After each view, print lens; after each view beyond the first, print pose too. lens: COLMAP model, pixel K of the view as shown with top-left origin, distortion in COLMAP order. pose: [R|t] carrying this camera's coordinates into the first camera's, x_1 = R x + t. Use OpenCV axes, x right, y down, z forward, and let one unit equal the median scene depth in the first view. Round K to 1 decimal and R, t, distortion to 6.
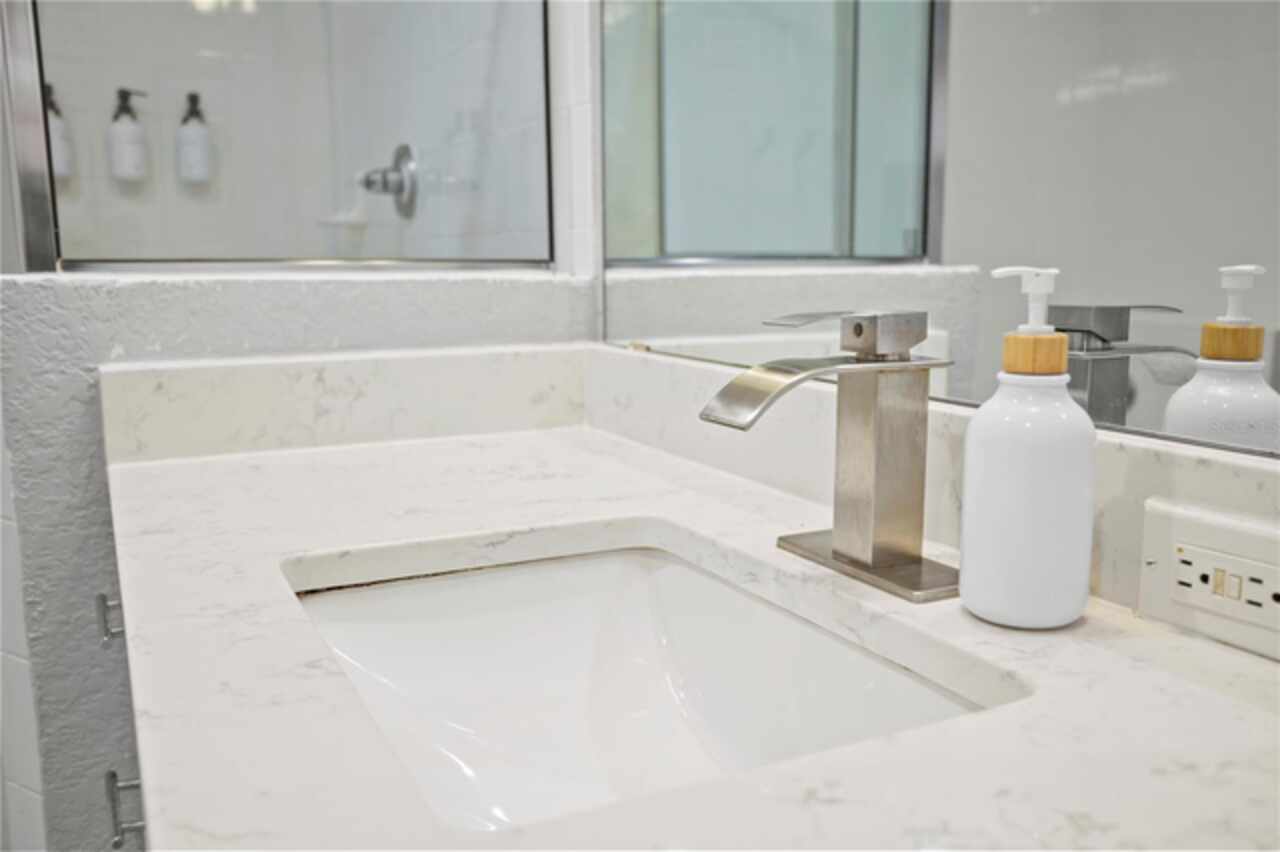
lens RADIAL K [[1083.1, 0, 640.0], [0, 1083.1, 426.0], [0, 0, 1]] dist [0.043691, 0.001385]
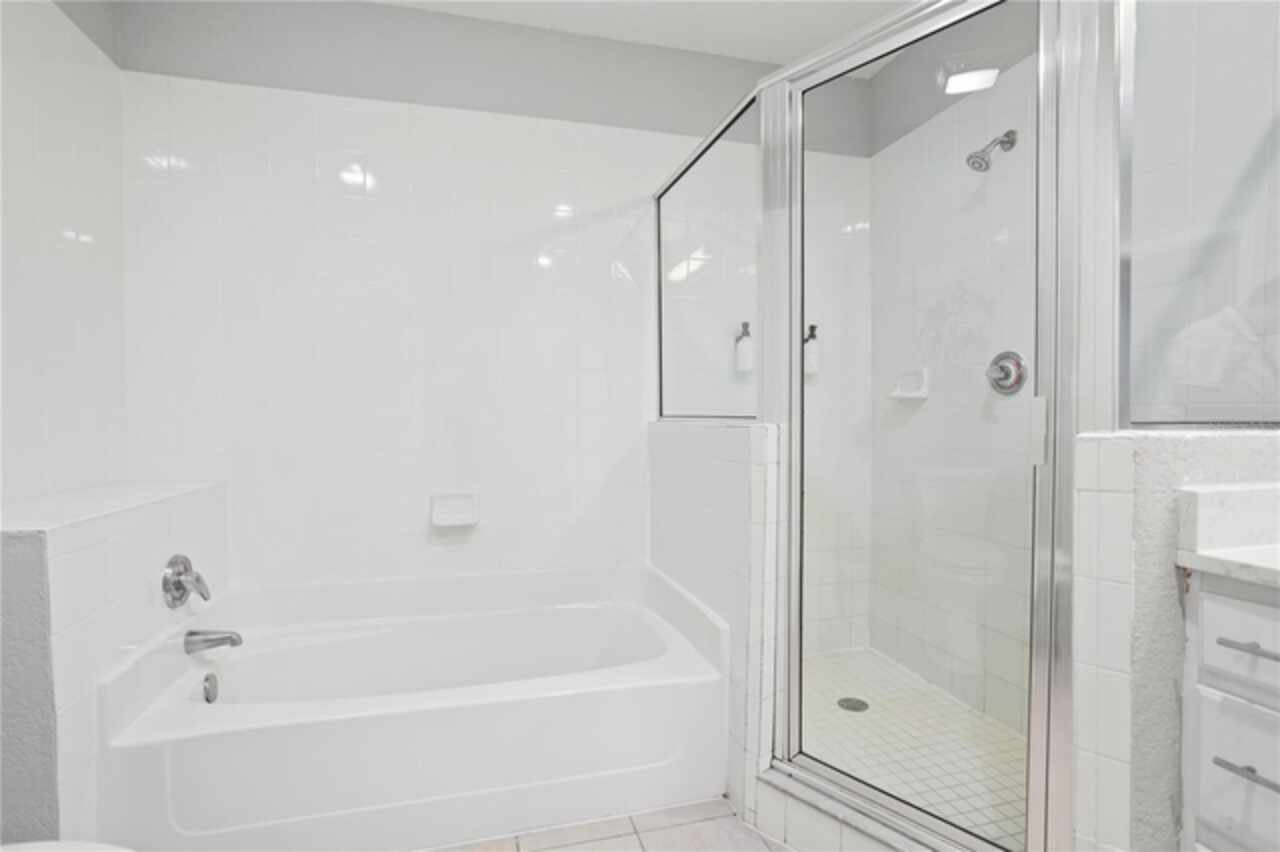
lens RADIAL K [[647.9, 0, 640.0], [0, 647.9, 426.0], [0, 0, 1]] dist [-0.002321, -0.000053]
pose [[0.981980, 0.008626, -0.188790, -1.000872], [-0.033710, 0.990933, -0.130062, 0.004189], [0.185957, 0.134082, 0.973366, -0.073110]]
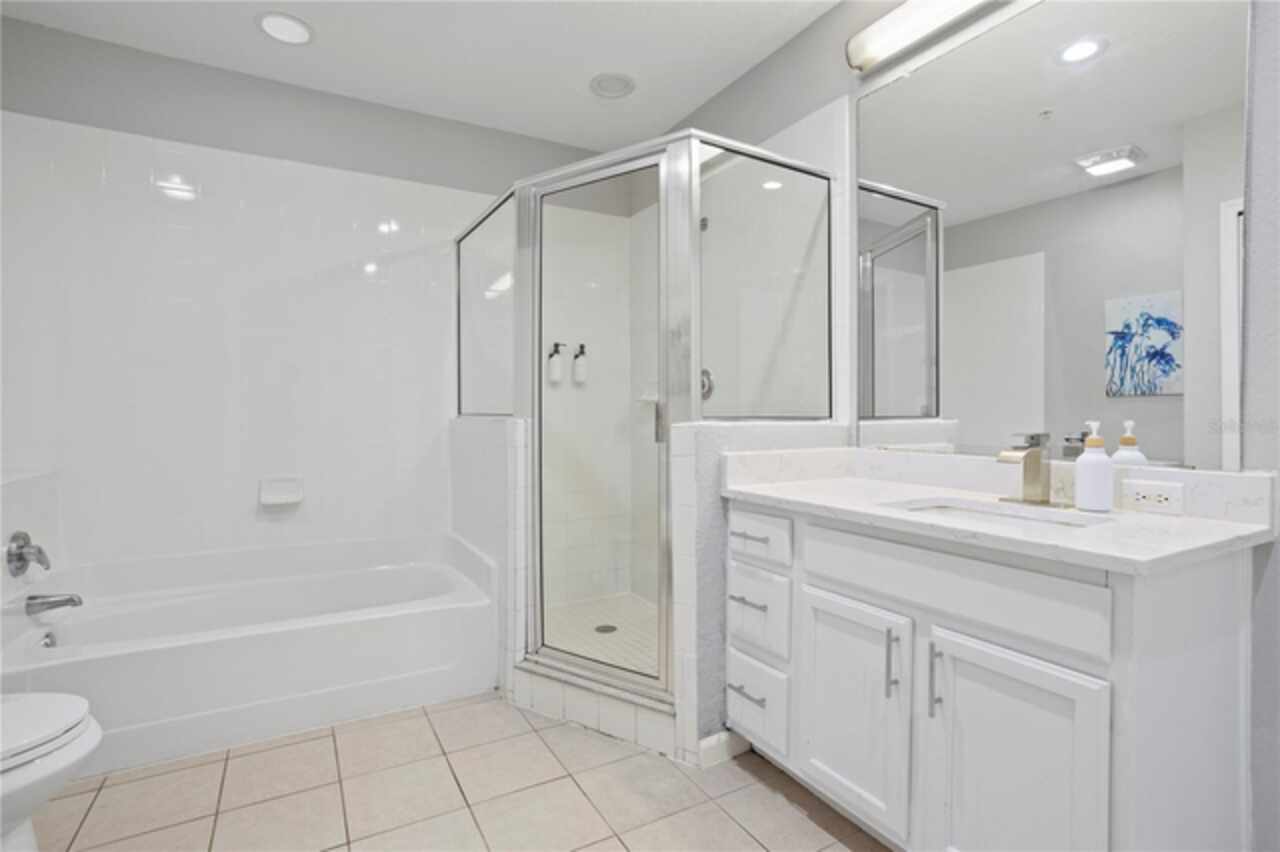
lens RADIAL K [[626.0, 0, 644.0], [0, 626.0, 415.3], [0, 0, 1]] dist [-0.045938, 0.029481]
pose [[0.997799, 0.006107, 0.066033, -0.744324], [0.003785, 0.988883, -0.148650, 0.083948], [-0.066207, 0.148572, 0.986683, -0.590961]]
